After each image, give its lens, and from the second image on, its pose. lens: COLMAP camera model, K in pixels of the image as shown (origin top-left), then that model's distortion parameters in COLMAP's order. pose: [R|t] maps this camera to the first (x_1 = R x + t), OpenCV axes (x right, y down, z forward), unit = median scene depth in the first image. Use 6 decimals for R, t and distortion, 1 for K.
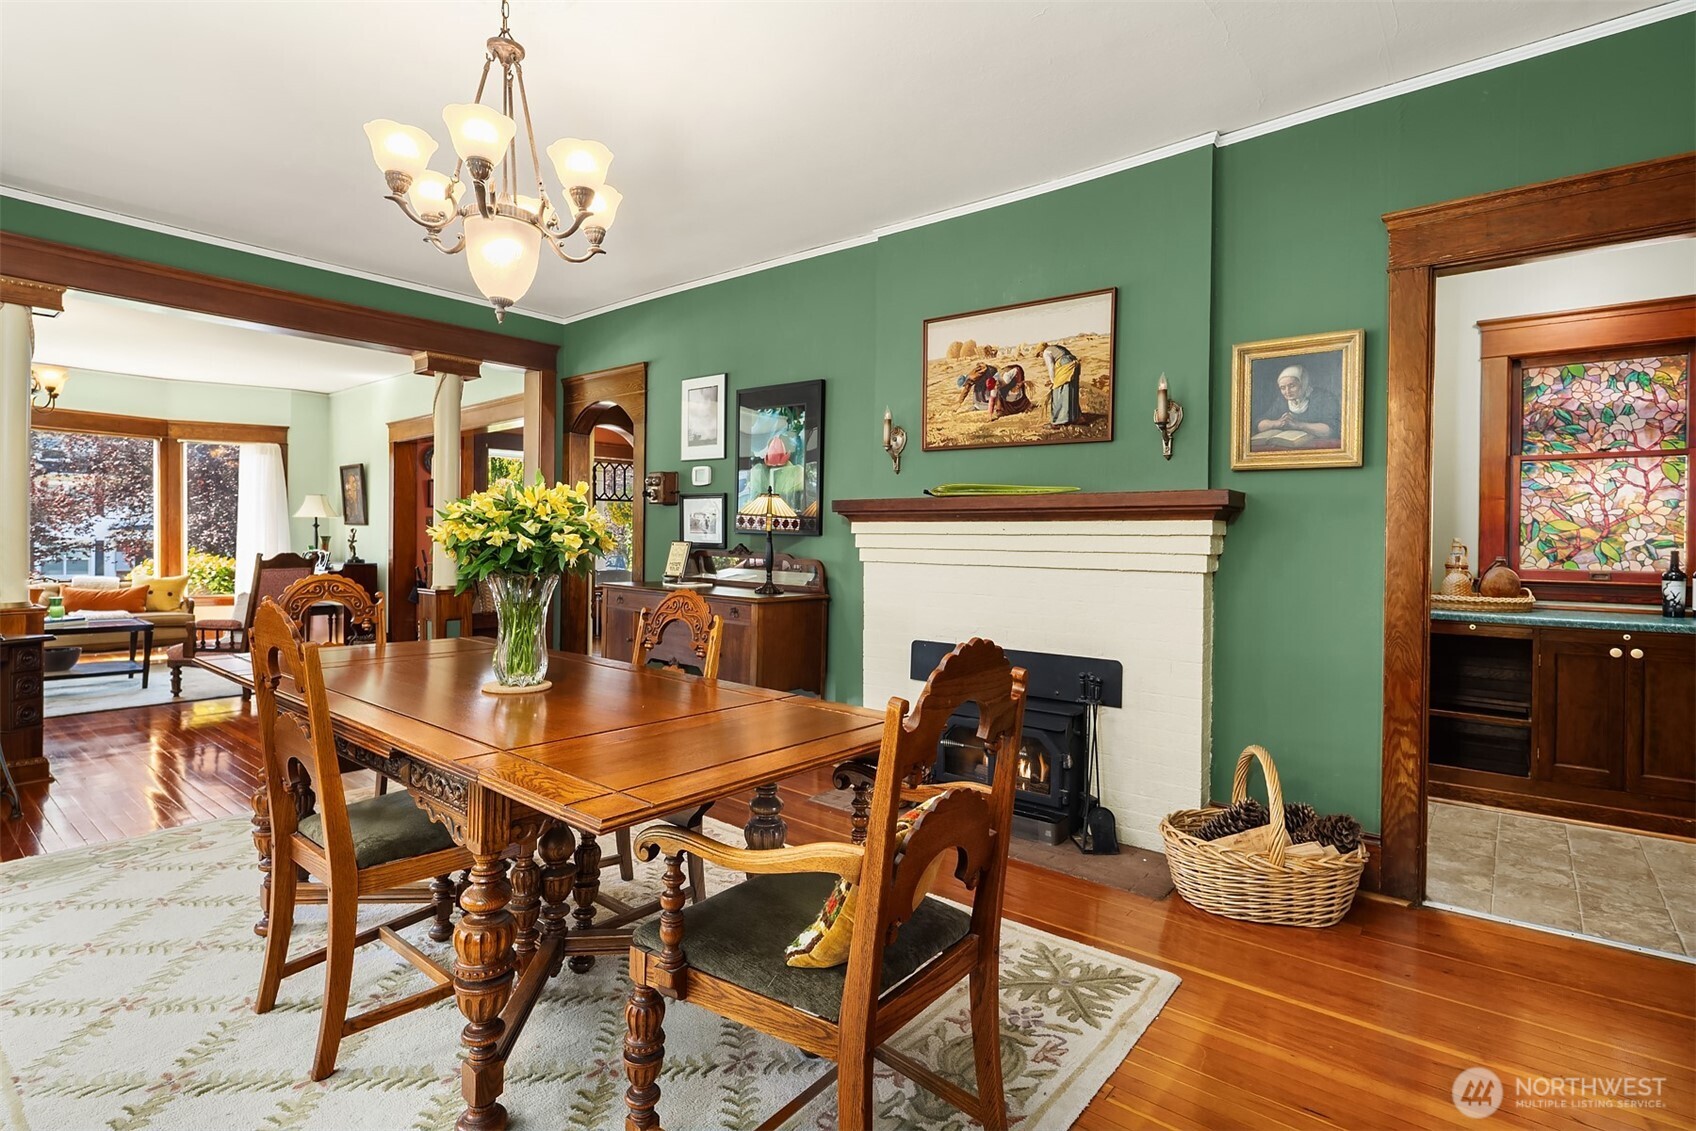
lens RADIAL K [[814.3, 0, 854.3], [0, 814.3, 546.5], [0, 0, 1]] dist [-0.000646, 0.000148]
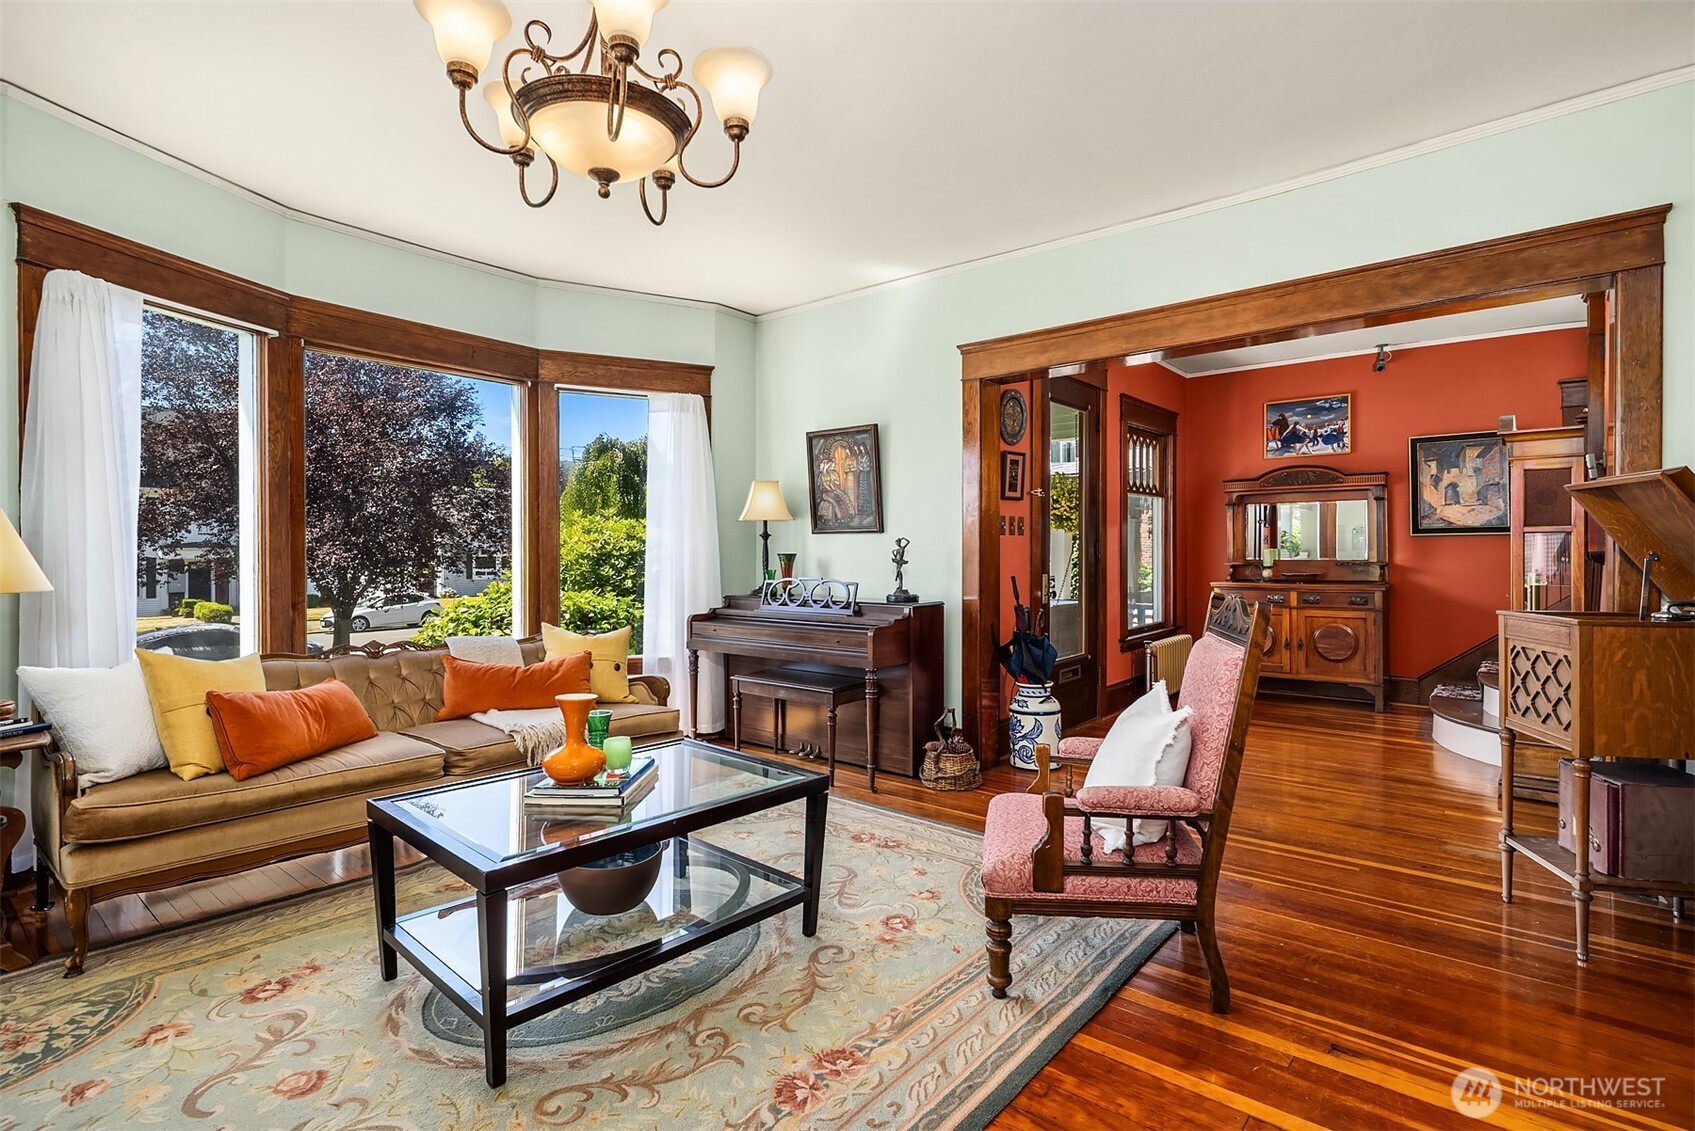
lens RADIAL K [[817.1, 0, 847.2], [0, 817.1, 554.9], [0, 0, 1]] dist [0.003046, -0.001266]
pose [[0.999855, -0.007657, -0.015197, -1.392352], [0.007574, 0.999956, -0.005485, -0.019015], [0.015238, 0.005369, 0.999869, 0.981228]]
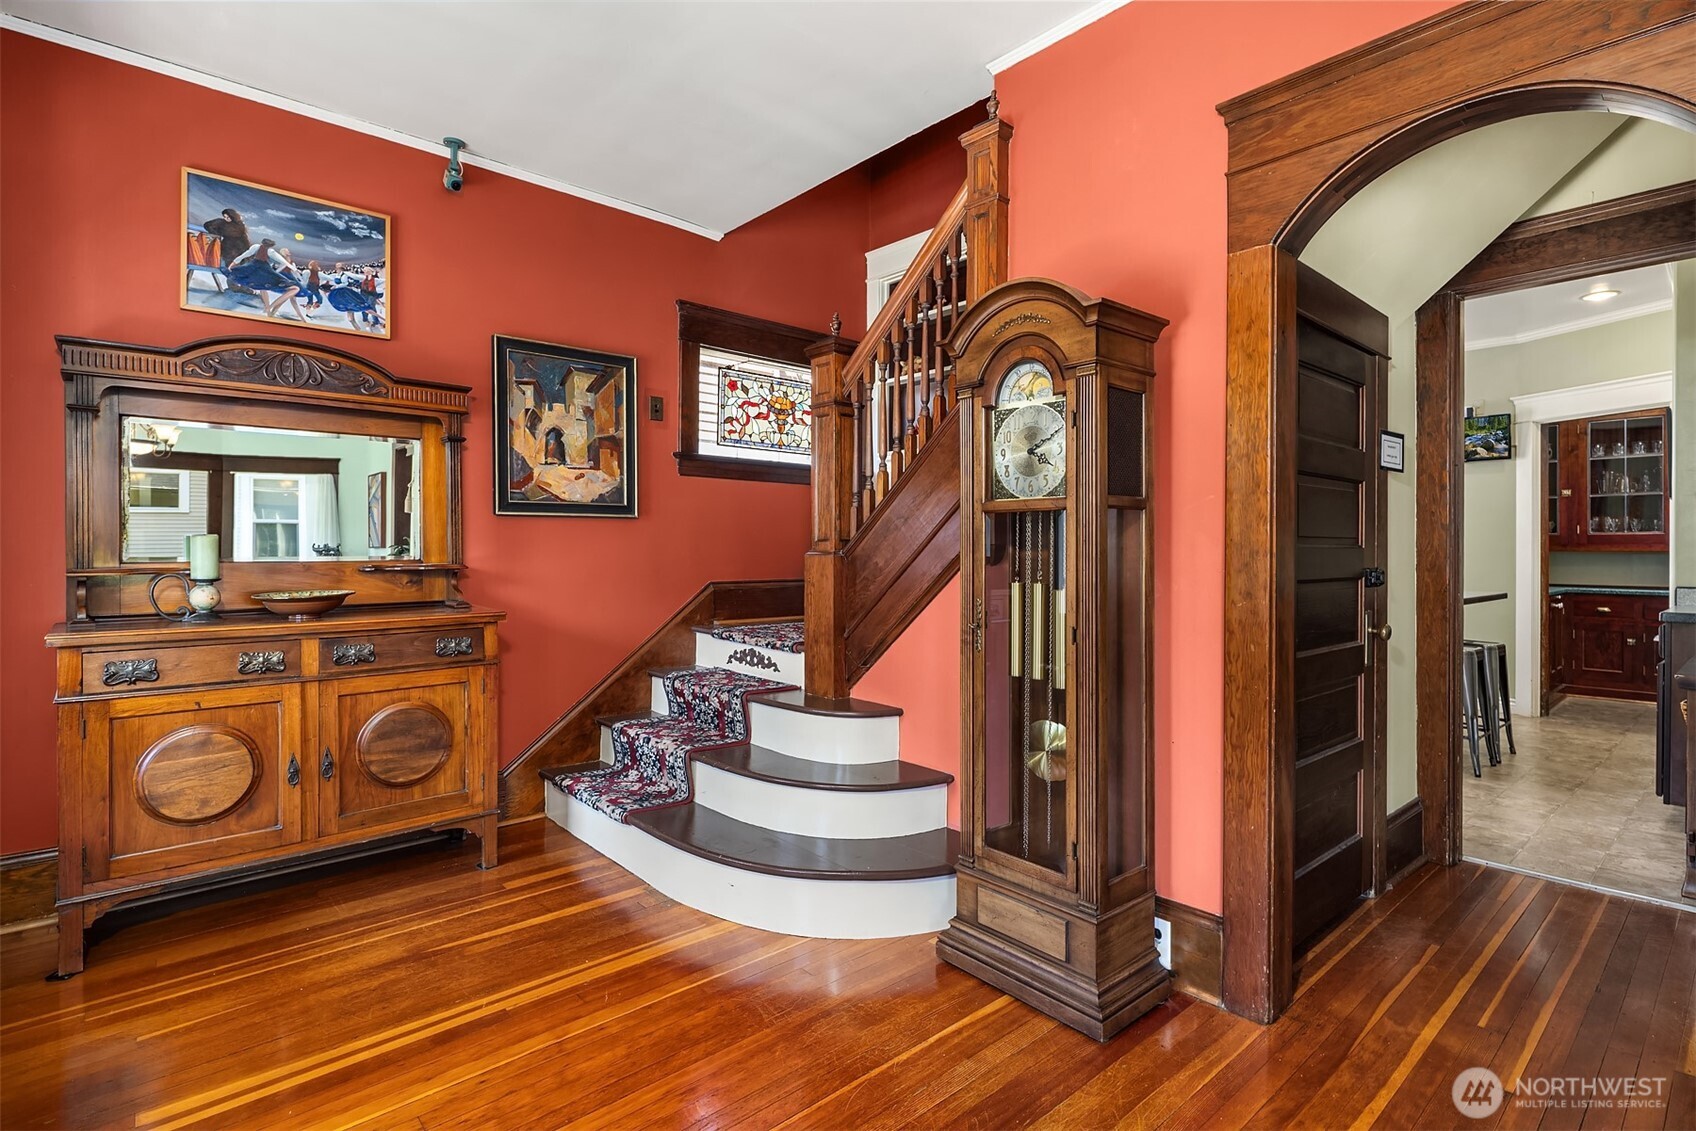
lens RADIAL K [[814.3, 0, 854.3], [0, 814.3, 546.5], [0, 0, 1]] dist [-0.000646, 0.000148]
pose [[0.166607, -0.008106, 0.985990, -1.096210], [0.004133, 0.999963, 0.007522, -0.028030], [-0.986015, 0.002822, 0.166635, 2.124210]]
